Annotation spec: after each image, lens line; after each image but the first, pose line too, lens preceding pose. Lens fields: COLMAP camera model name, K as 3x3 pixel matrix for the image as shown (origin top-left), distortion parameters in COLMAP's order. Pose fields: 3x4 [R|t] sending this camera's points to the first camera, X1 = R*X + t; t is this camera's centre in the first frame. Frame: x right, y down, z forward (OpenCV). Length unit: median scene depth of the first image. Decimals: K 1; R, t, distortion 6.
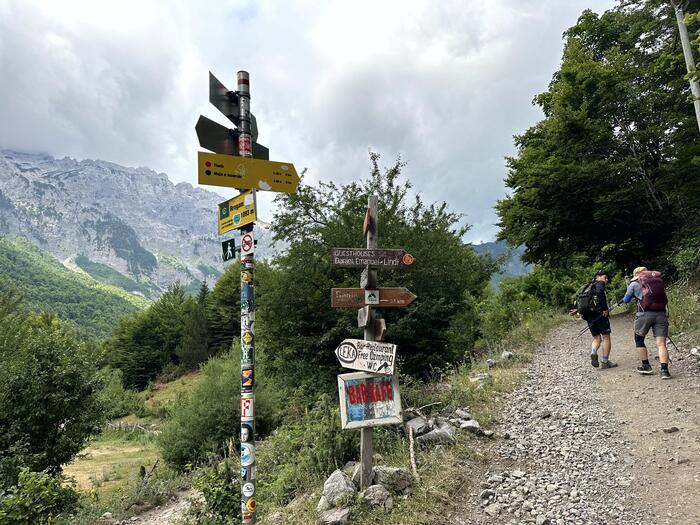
lens RADIAL K [[471.1, 0, 350.0], [0, 471.1, 262.5], [0, 0, 1]] dist [0.094587, -0.146323]
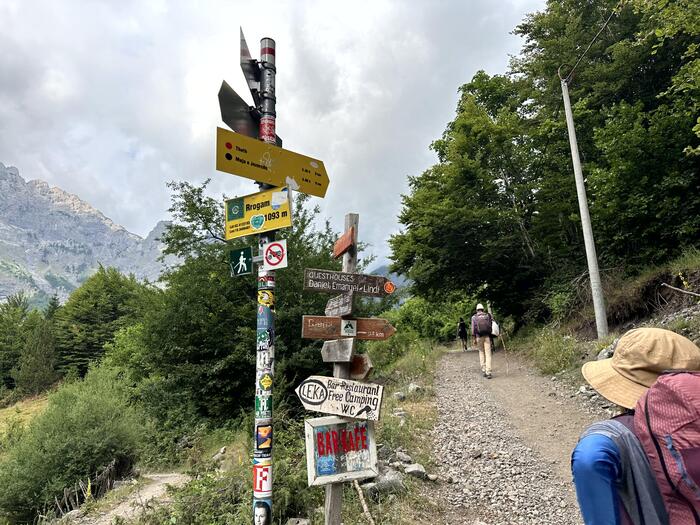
lens RADIAL K [[471.1, 0, 350.0], [0, 471.1, 262.5], [0, 0, 1]] dist [0.094587, -0.146323]
pose [[0.963288, 0.082280, 0.255550, -0.144847], [-0.068346, 0.995674, -0.062952, 0.005612], [-0.259624, 0.043175, 0.964744, 0.117076]]
